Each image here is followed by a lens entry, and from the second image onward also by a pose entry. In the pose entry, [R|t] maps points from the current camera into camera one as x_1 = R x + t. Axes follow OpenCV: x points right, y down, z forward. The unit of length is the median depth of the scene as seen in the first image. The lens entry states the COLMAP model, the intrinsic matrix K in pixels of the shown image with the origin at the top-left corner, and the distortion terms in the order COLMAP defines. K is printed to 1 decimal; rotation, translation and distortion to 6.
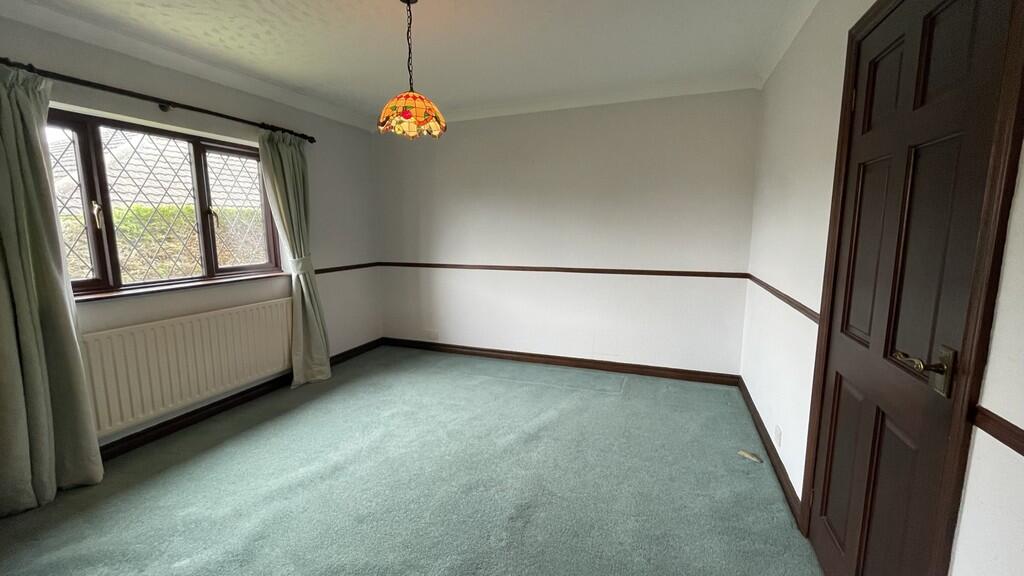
lens RADIAL K [[426.5, 0, 512.0], [0, 426.5, 288.0], [0, 0, 1]] dist [0.012972, -0.000026]
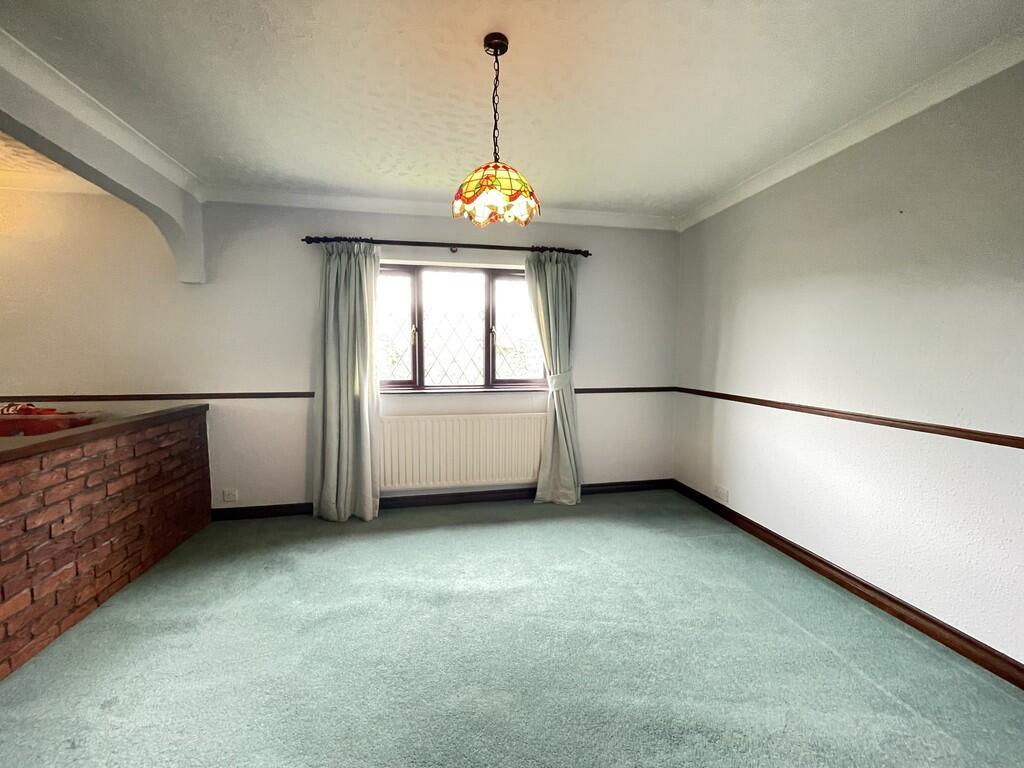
lens RADIAL K [[420.4, 0, 511.5], [0, 420.4, 387.7], [0, 0, 1]] dist [-0.000474, 0.000068]
pose [[0.525455, 0.083881, -0.846677, 0.295415], [-0.129265, 0.991447, 0.018000, -0.048332], [0.840945, 0.099988, 0.531803, 0.429135]]
